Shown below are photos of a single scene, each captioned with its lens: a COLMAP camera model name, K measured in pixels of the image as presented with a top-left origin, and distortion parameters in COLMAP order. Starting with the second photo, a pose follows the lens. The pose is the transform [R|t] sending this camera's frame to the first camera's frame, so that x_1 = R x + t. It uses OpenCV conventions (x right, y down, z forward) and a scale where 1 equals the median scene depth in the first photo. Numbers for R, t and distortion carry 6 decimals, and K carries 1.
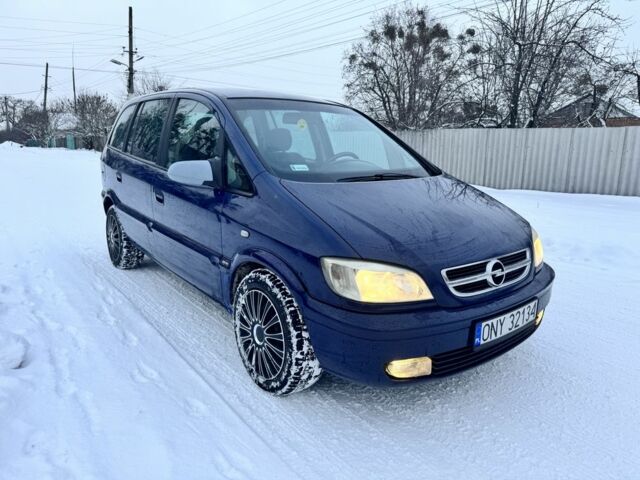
lens RADIAL K [[437.4, 0, 321.5], [0, 437.4, 238.8], [0, 0, 1]] dist [0.006261, -0.000680]
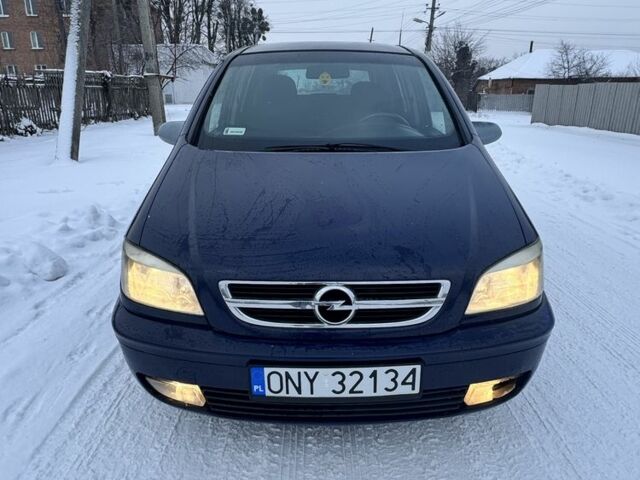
lens RADIAL K [[437.4, 0, 320.2], [0, 437.4, 239.1], [0, 0, 1]] dist [0.006261, -0.000680]
pose [[0.813200, 0.173617, -0.555485, 0.750255], [-0.122582, 0.984151, 0.128144, -0.104573], [0.568929, -0.036114, 0.821593, 0.459506]]
